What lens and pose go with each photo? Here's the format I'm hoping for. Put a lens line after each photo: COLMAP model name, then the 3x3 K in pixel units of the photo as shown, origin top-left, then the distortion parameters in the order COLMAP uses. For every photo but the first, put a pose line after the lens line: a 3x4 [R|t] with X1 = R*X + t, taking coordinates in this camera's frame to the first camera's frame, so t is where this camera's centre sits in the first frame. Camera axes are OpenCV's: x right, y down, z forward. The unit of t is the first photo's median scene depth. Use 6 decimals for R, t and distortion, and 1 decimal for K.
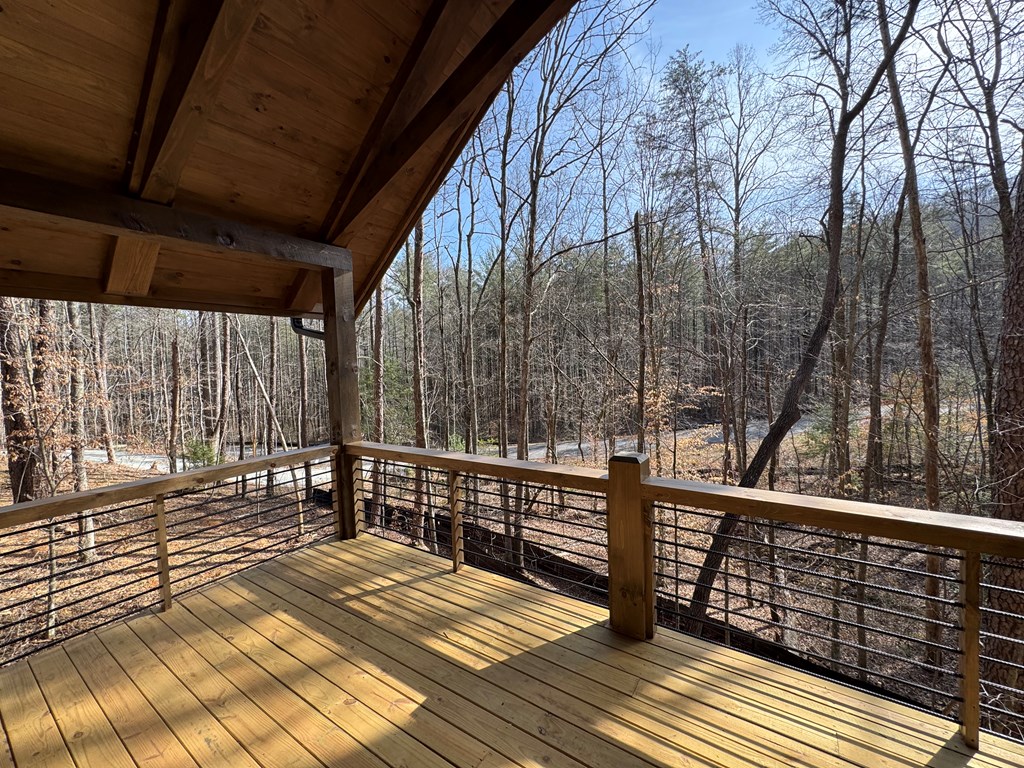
lens RADIAL K [[413.2, 0, 517.2], [0, 413.2, 383.9], [0, 0, 1]] dist [-0.003719, 0.000440]
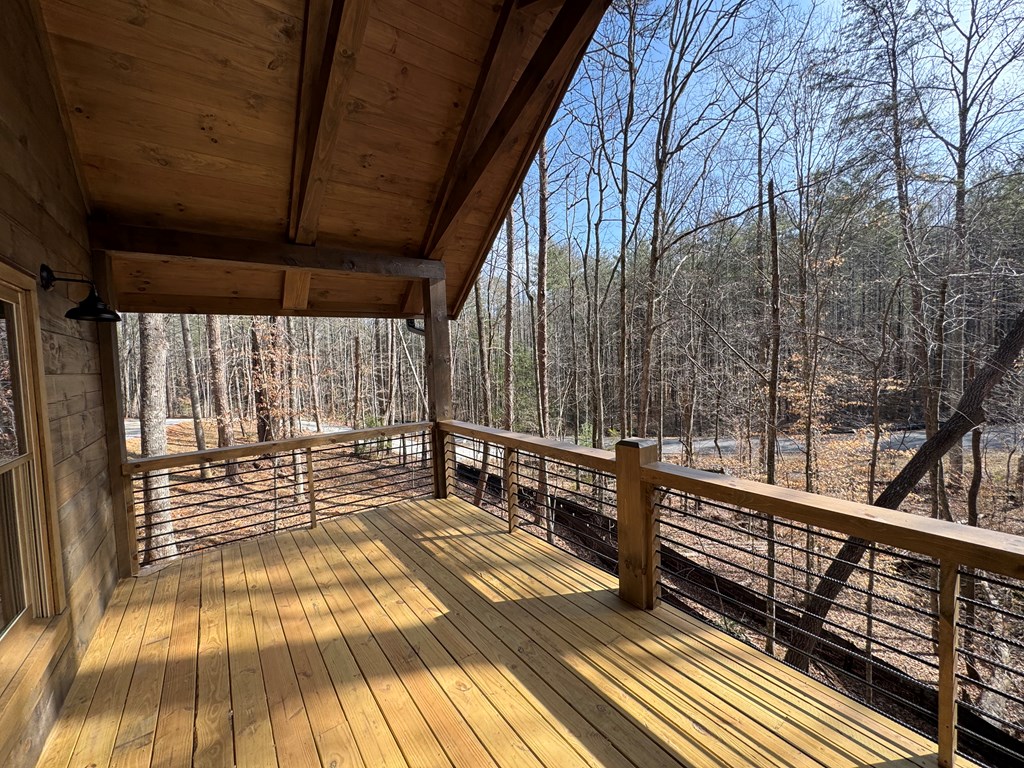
lens RADIAL K [[413.2, 0, 512.5], [0, 413.2, 384.7], [0, 0, 1]] dist [-0.003719, 0.000440]
pose [[0.940568, 0.018362, -0.339108, 0.222274], [-0.008613, 0.999506, 0.030232, -0.003296], [0.339495, -0.025515, 0.940262, -0.086242]]
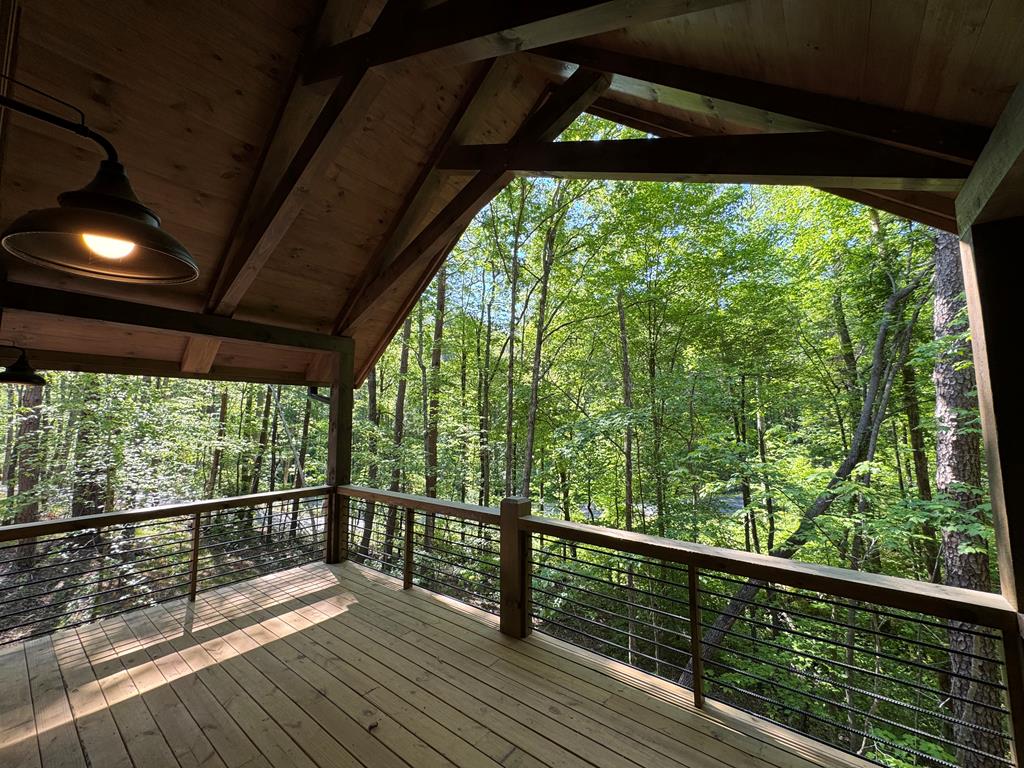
lens RADIAL K [[413.2, 0, 514.9], [0, 413.2, 383.6], [0, 0, 1]] dist [-0.003719, 0.000440]
pose [[0.996668, 0.021630, -0.078640, 0.248582], [-0.032420, 0.989813, -0.138632, -0.012122], [0.074840, 0.140719, 0.987217, -0.296750]]
